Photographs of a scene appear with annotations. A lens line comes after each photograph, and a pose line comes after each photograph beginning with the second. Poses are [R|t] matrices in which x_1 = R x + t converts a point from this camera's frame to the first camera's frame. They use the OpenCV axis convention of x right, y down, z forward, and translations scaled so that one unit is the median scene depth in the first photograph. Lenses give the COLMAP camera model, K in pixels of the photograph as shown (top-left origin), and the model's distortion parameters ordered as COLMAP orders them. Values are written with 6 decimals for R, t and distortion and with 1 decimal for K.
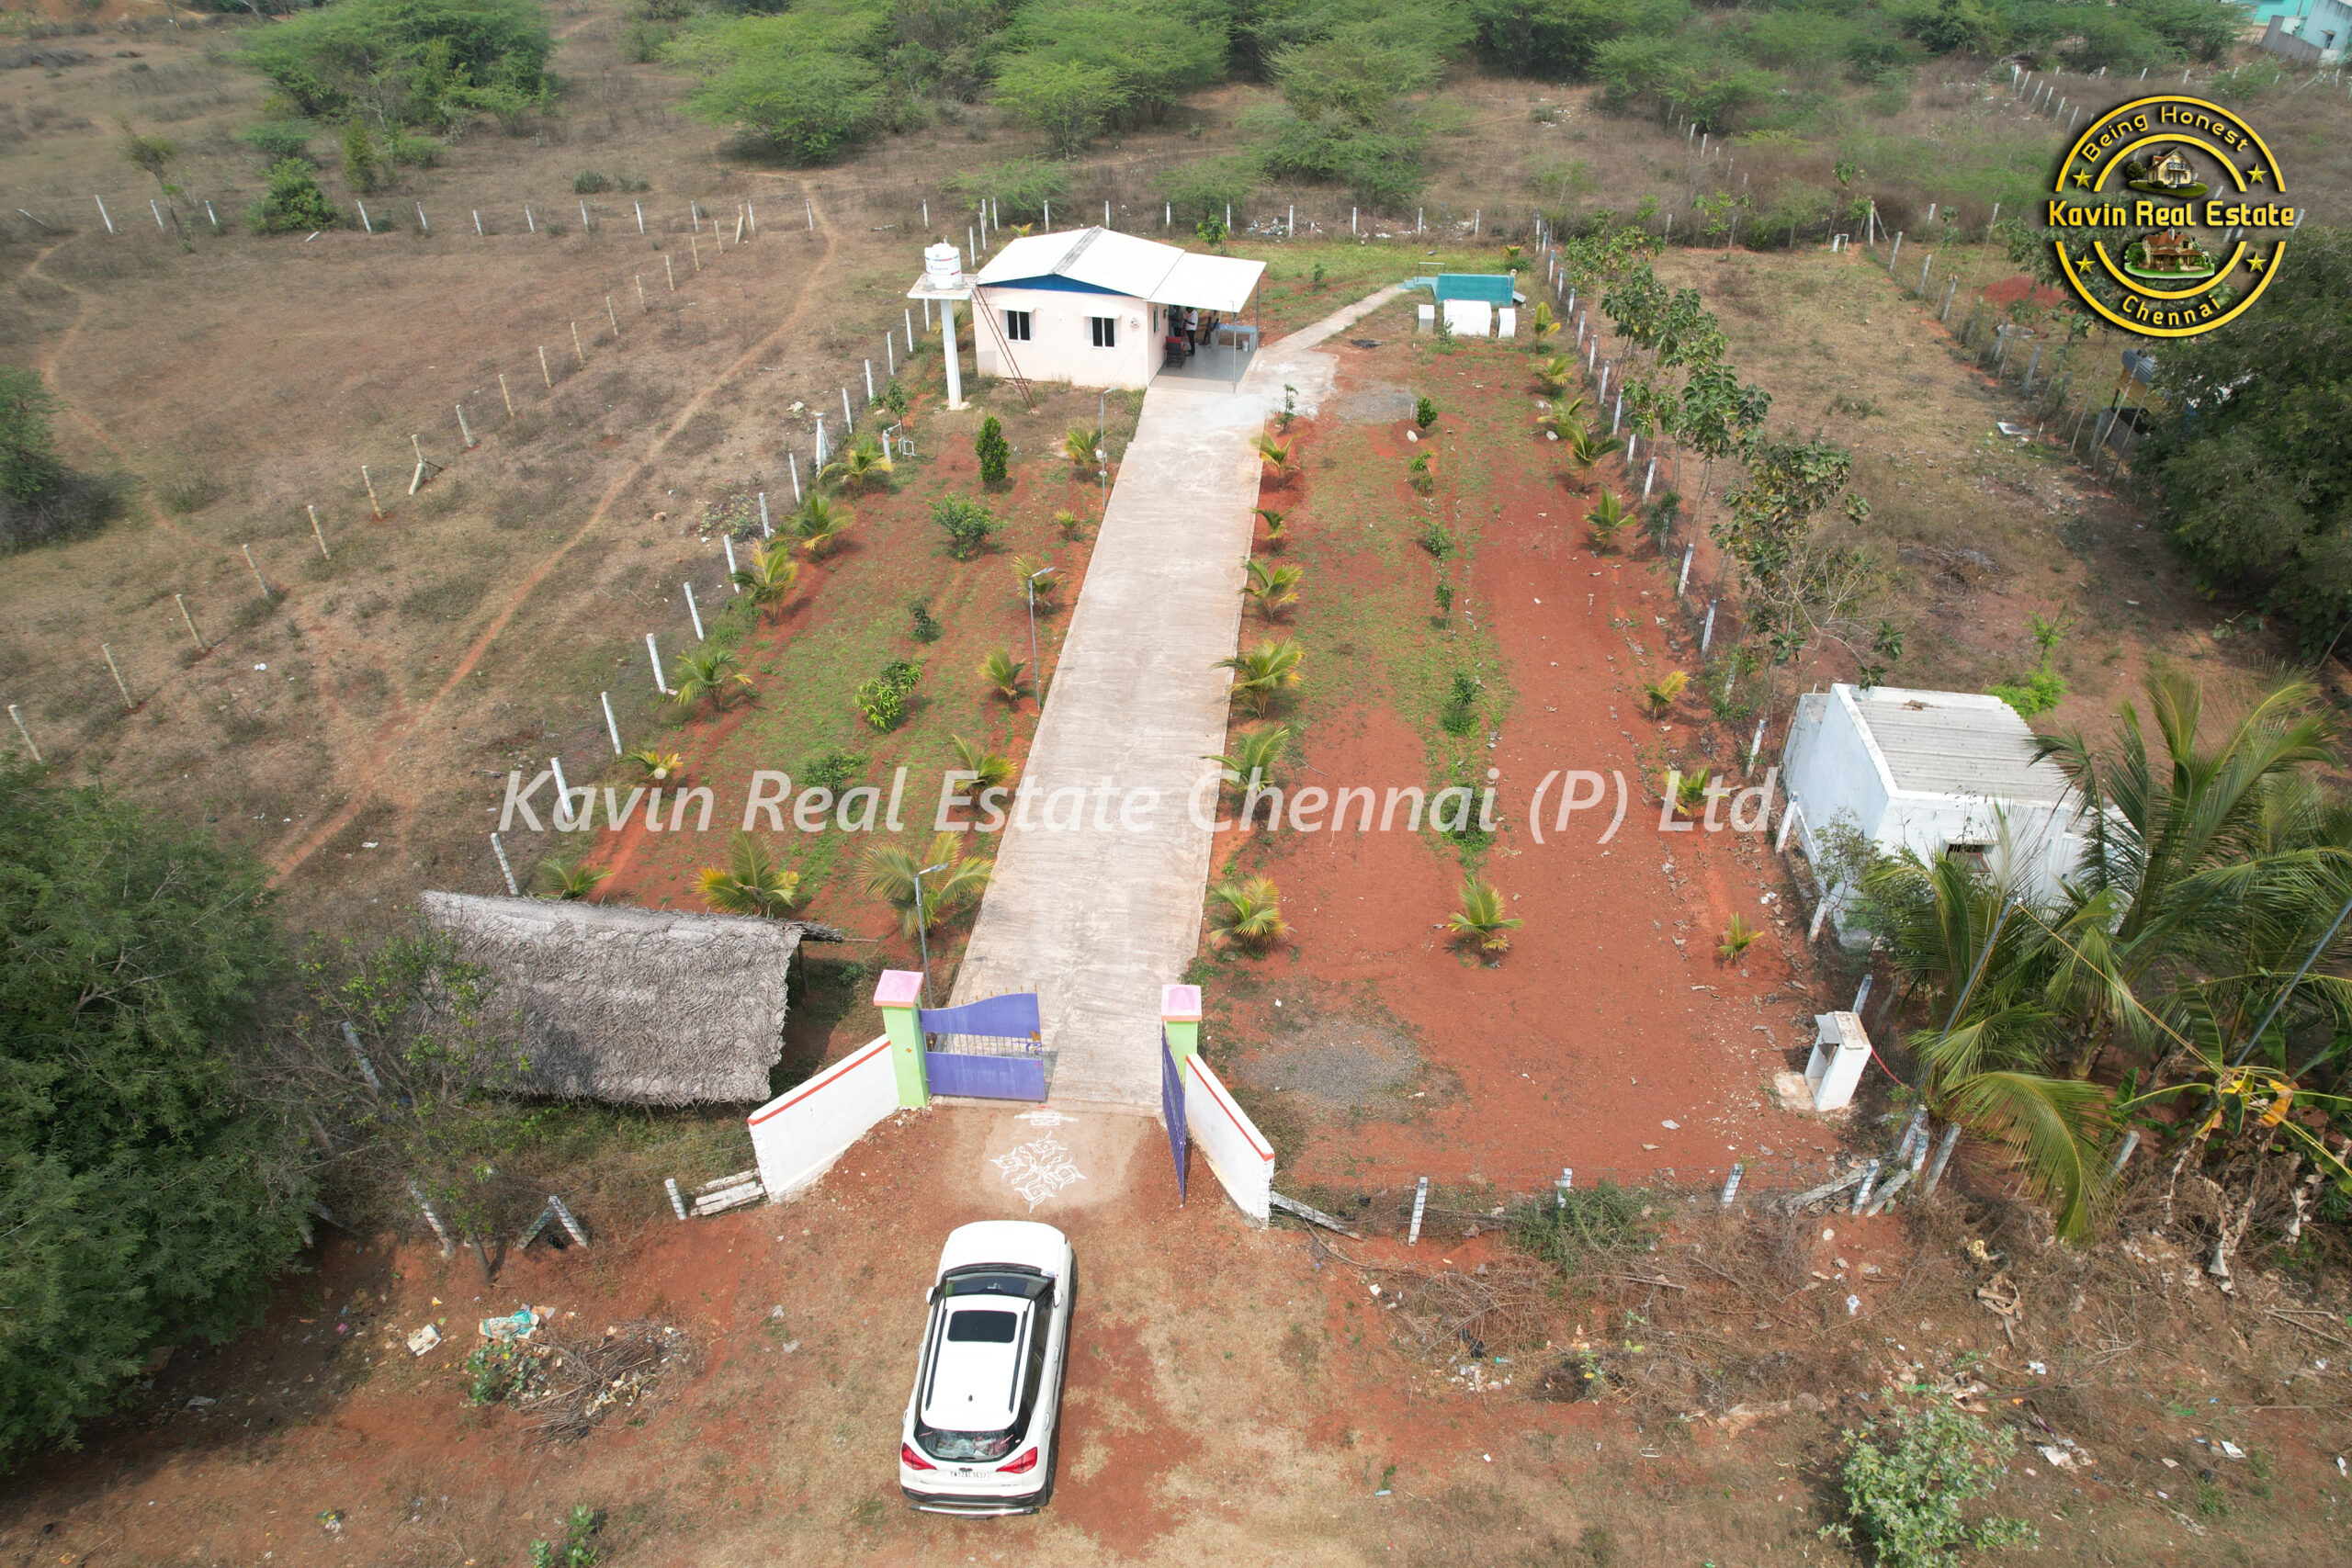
lens RADIAL K [[1499.7, 0, 1185.5], [0, 1499.7, 796.6], [0, 0, 1]] dist [-0.076346, 0.065832]
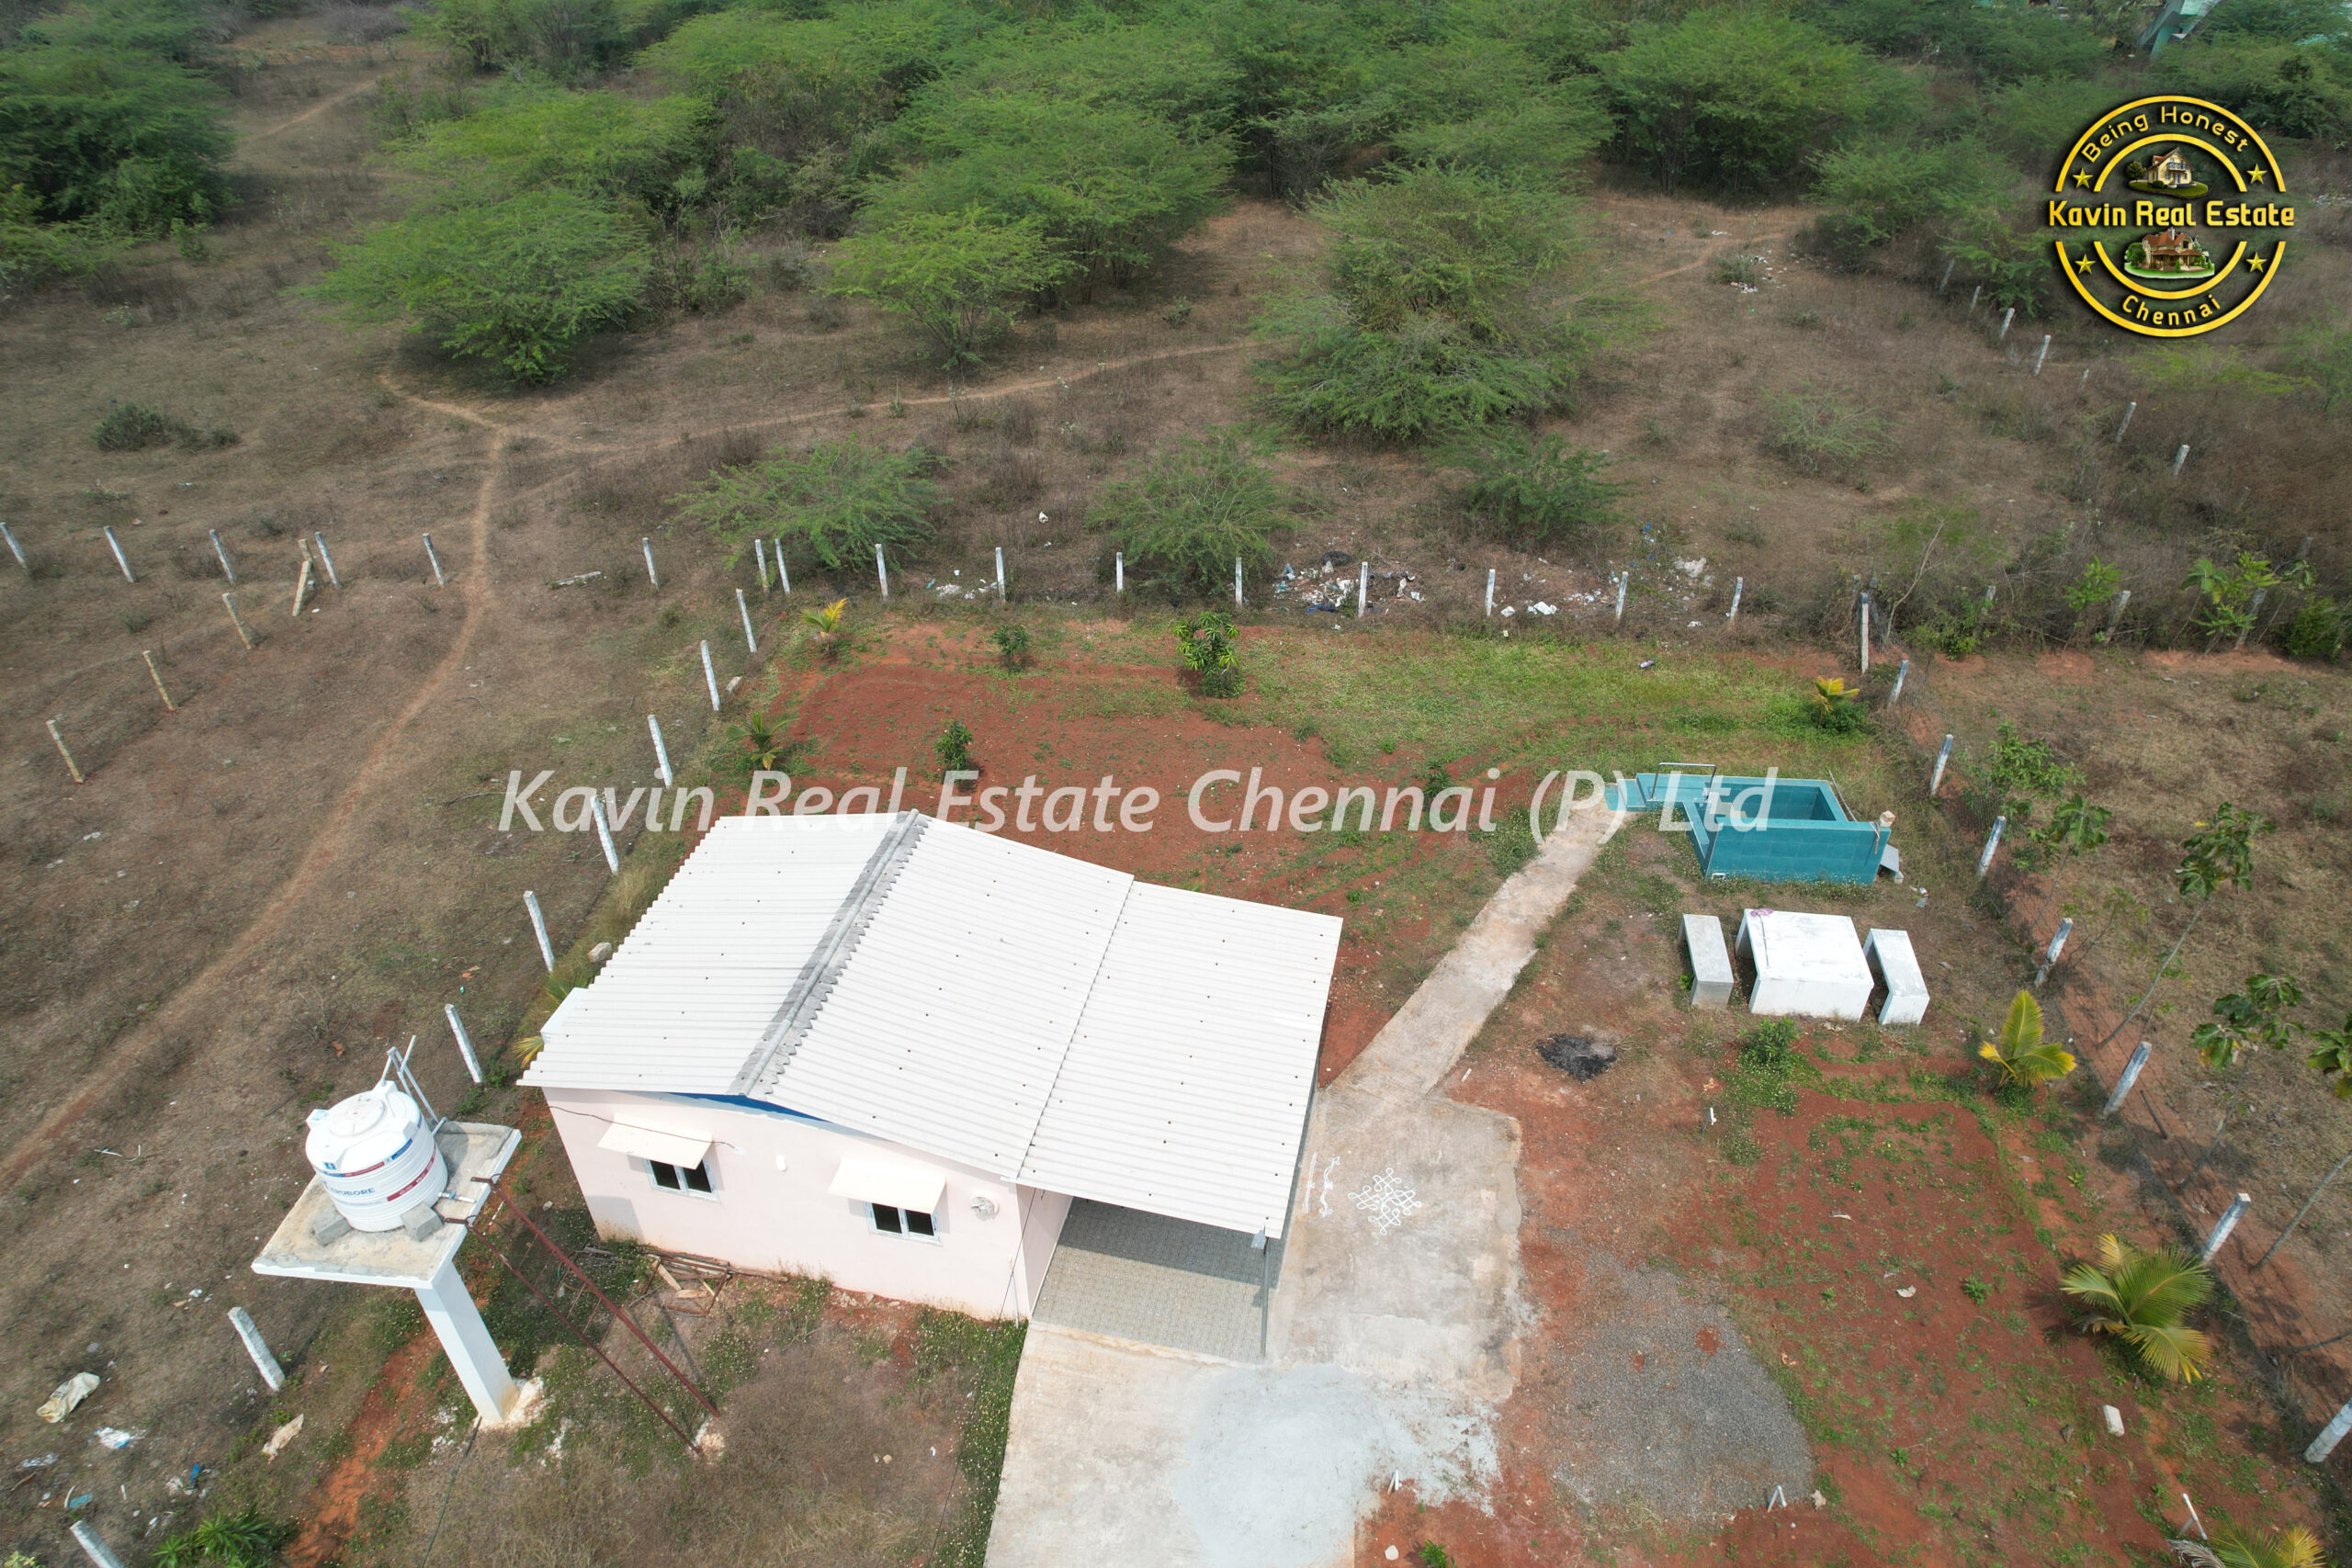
lens RADIAL K [[1499.7, 0, 1185.5], [0, 1499.7, 796.6], [0, 0, 1]] dist [-0.076346, 0.065832]
pose [[1.000000, -0.000973, 0.000205, 0.013556], [0.000973, 0.999999, 0.000553, -0.408524], [-0.000206, -0.000553, 1.000000, 0.634153]]
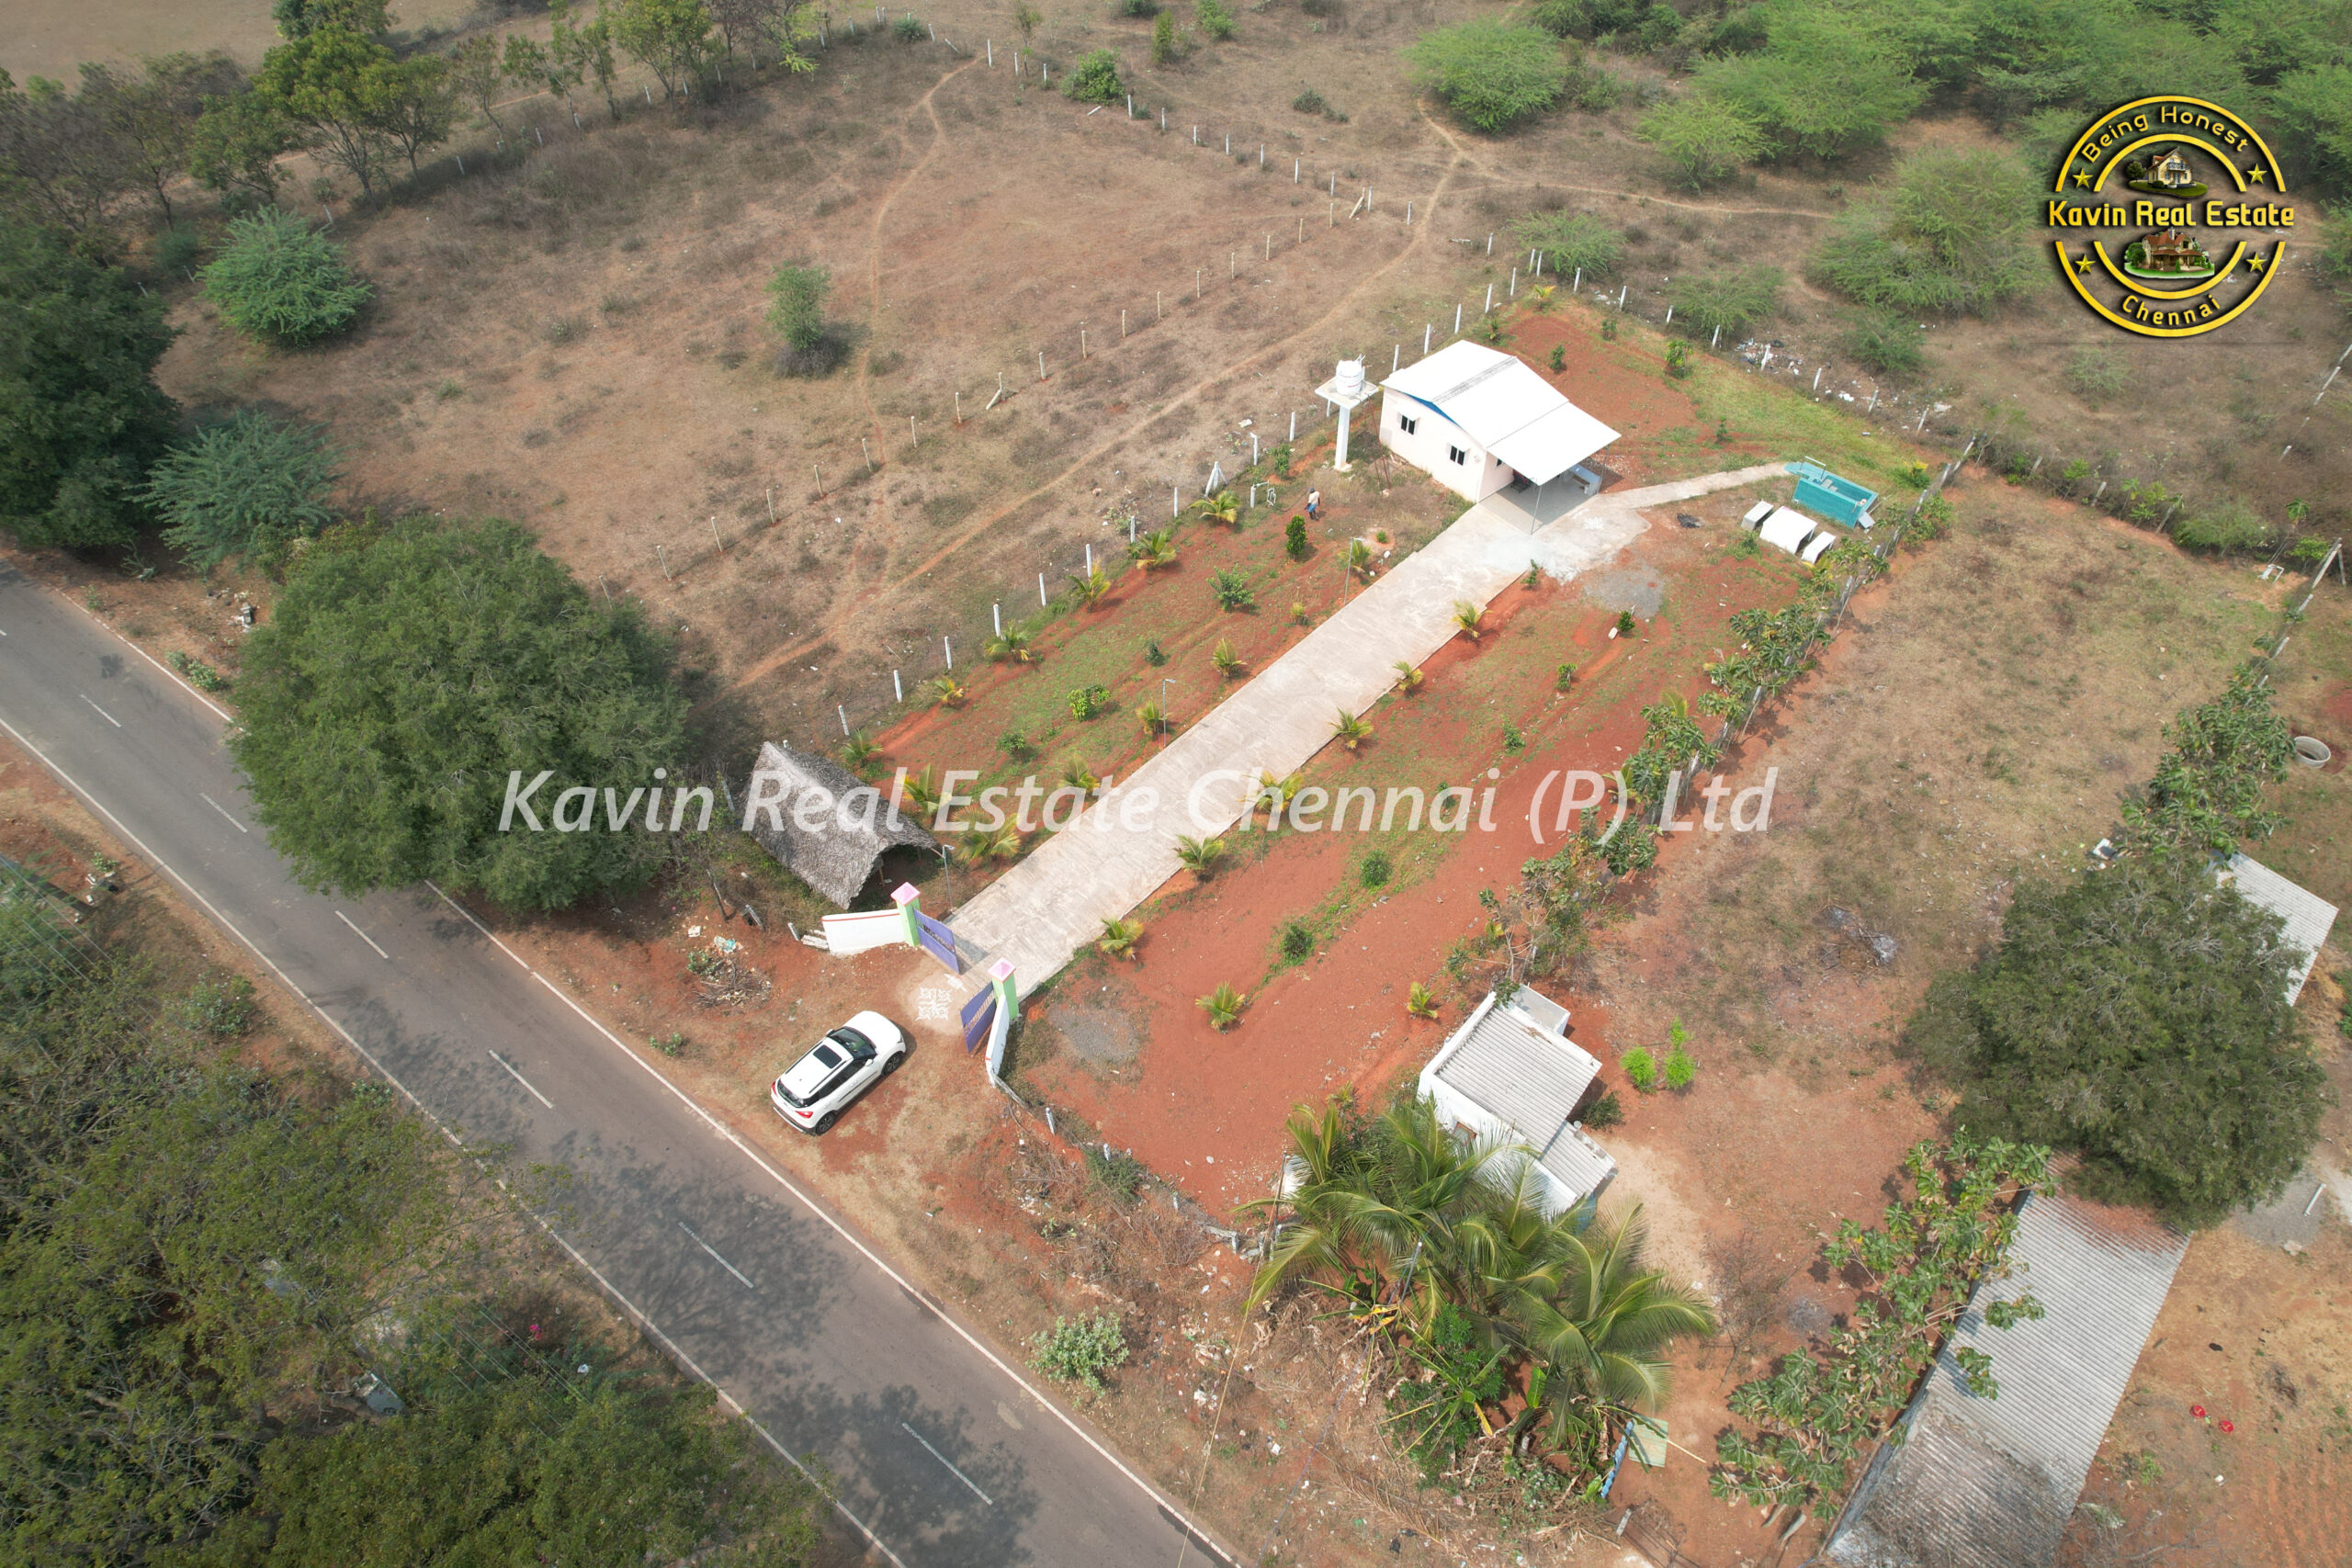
lens RADIAL K [[1499.7, 0, 1185.5], [0, 1499.7, 796.6], [0, 0, 1]] dist [-0.076346, 0.065832]
pose [[0.797735, 0.453437, -0.397509, 0.404465], [-0.358189, 0.886631, 0.292551, -0.339118], [0.485098, -0.090995, 0.869713, -0.270854]]
